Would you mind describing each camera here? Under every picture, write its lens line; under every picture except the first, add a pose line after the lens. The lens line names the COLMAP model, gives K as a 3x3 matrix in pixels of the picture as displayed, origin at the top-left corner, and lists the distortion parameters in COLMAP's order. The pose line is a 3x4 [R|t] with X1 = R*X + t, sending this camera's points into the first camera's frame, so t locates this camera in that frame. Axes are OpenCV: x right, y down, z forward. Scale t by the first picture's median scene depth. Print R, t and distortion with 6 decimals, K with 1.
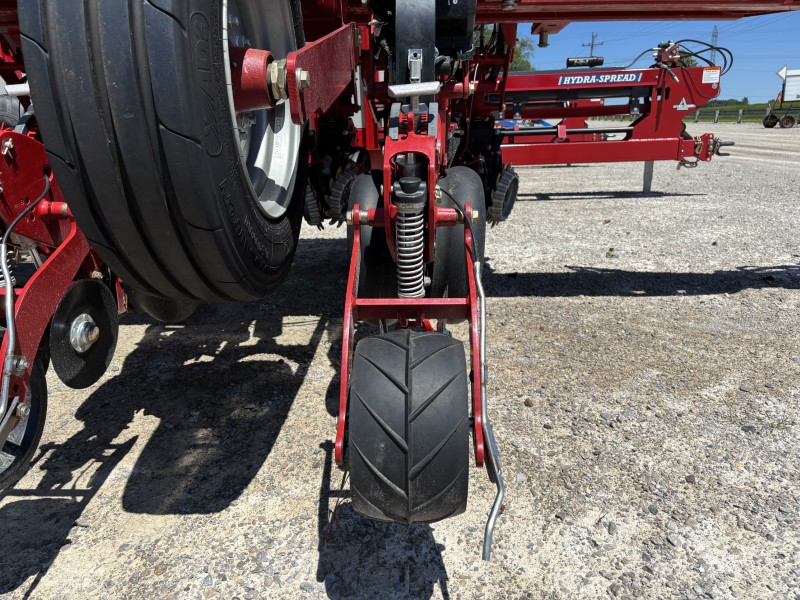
lens RADIAL K [[606.0, 0, 393.1], [0, 606.0, 301.6], [0, 0, 1]] dist [0.065992, -0.069157]
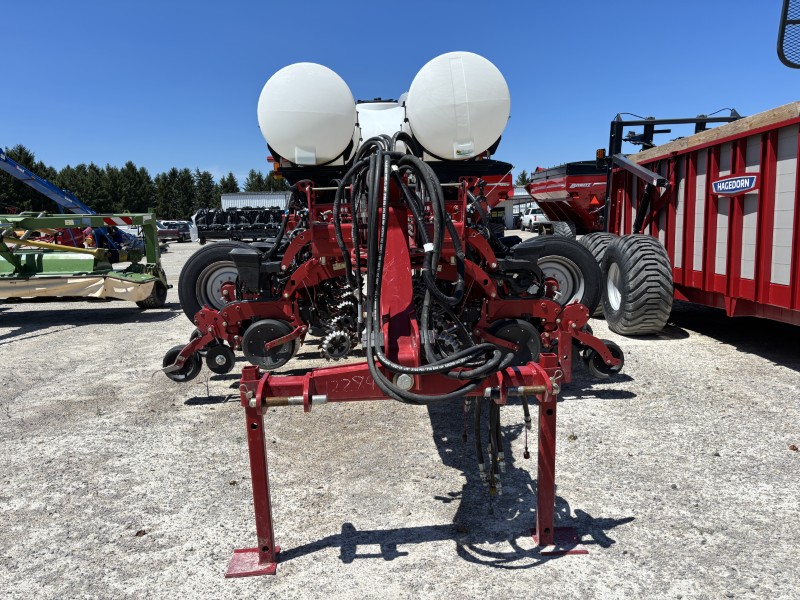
lens RADIAL K [[606.0, 0, 393.1], [0, 606.0, 301.6], [0, 0, 1]] dist [0.065992, -0.069157]
pose [[0.080278, 0.163267, -0.983310, 2.720462], [-0.248419, 0.958644, 0.138890, -0.765560], [0.965320, 0.233123, 0.117517, 1.056355]]
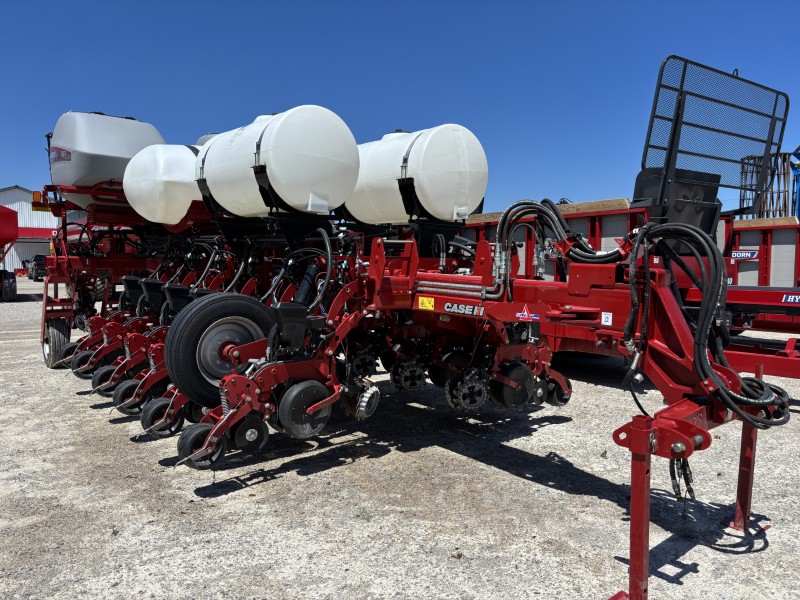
lens RADIAL K [[606.0, 0, 393.1], [0, 606.0, 301.6], [0, 0, 1]] dist [0.065992, -0.069157]
pose [[0.660877, 0.084179, -0.745758, 2.040166], [-0.231675, 0.968041, -0.096036, -0.337172], [0.713840, 0.236242, 0.659259, -0.532669]]
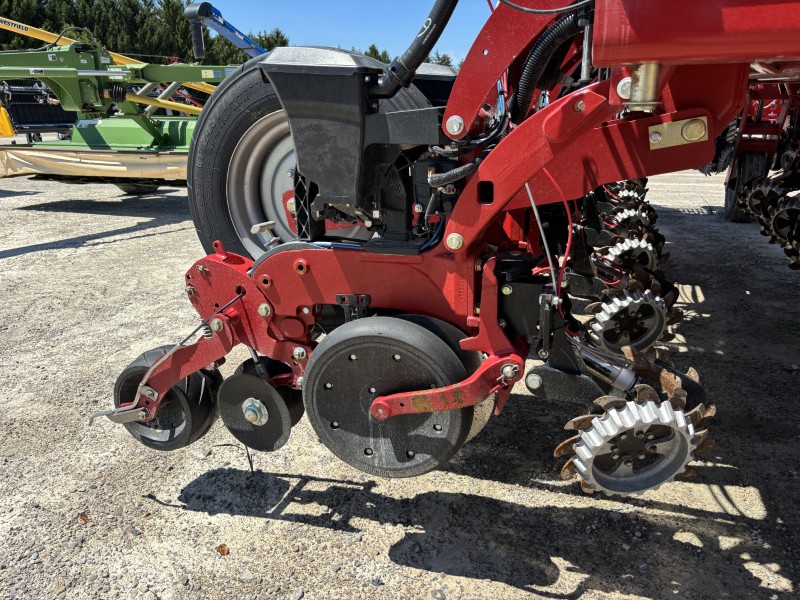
lens RADIAL K [[614.1, 0, 395.9], [0, 614.1, 299.4], [0, 0, 1]] dist [0.001805, 0.004138]
pose [[-0.283842, 0.310122, -0.907336, 0.761021], [-0.249220, 0.889874, 0.382117, -0.498344], [0.925917, 0.334587, -0.175295, 0.993289]]
